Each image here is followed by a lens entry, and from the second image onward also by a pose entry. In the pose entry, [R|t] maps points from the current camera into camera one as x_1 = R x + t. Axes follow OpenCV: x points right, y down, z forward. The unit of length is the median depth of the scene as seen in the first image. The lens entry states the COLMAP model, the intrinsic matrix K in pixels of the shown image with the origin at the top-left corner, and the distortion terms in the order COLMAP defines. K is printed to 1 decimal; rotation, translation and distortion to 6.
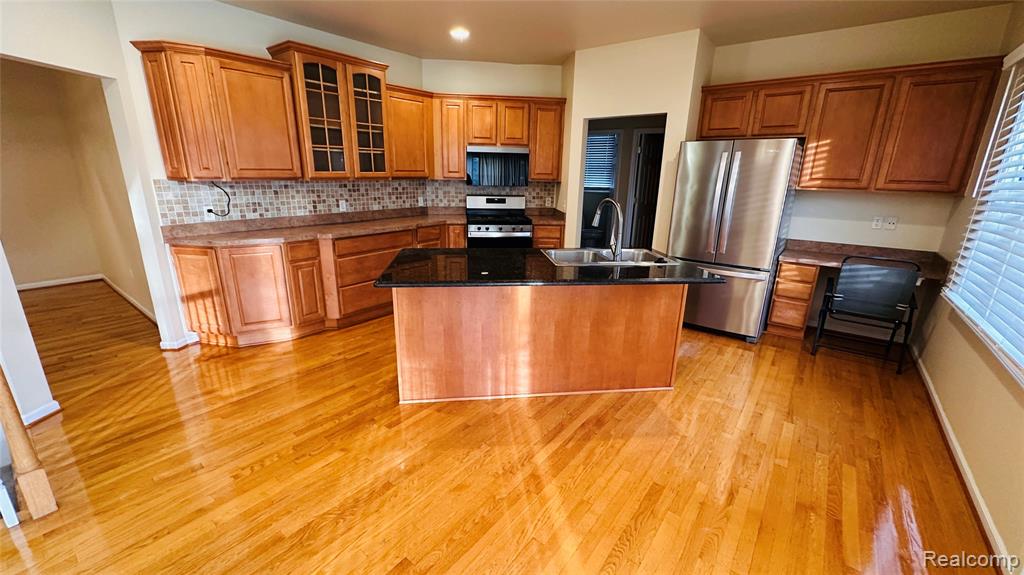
lens RADIAL K [[410.0, 0, 511.1], [0, 410.0, 286.0], [0, 0, 1]] dist [0.001561, -0.000586]
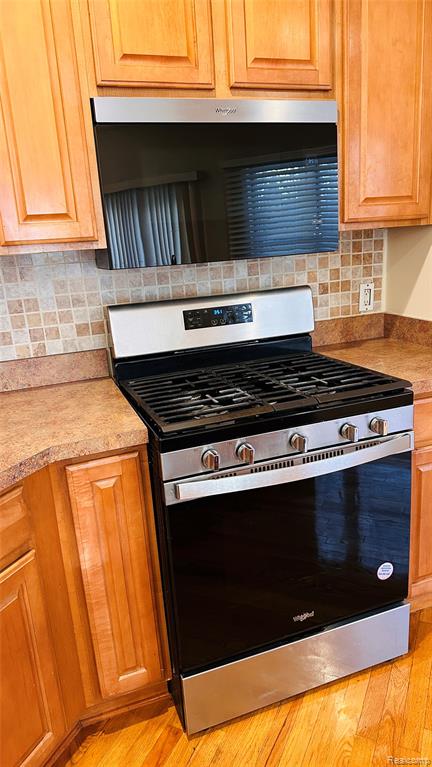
lens RADIAL K [[555.1, 0, 217.9], [0, 555.1, 381.4], [0, 0, 1]] dist [0.072286, -0.022538]
pose [[0.972806, -0.134880, 0.188299, -0.108238], [0.137999, 0.990426, -0.003490, -0.157708], [-0.186025, 0.029380, 0.982106, 0.615086]]
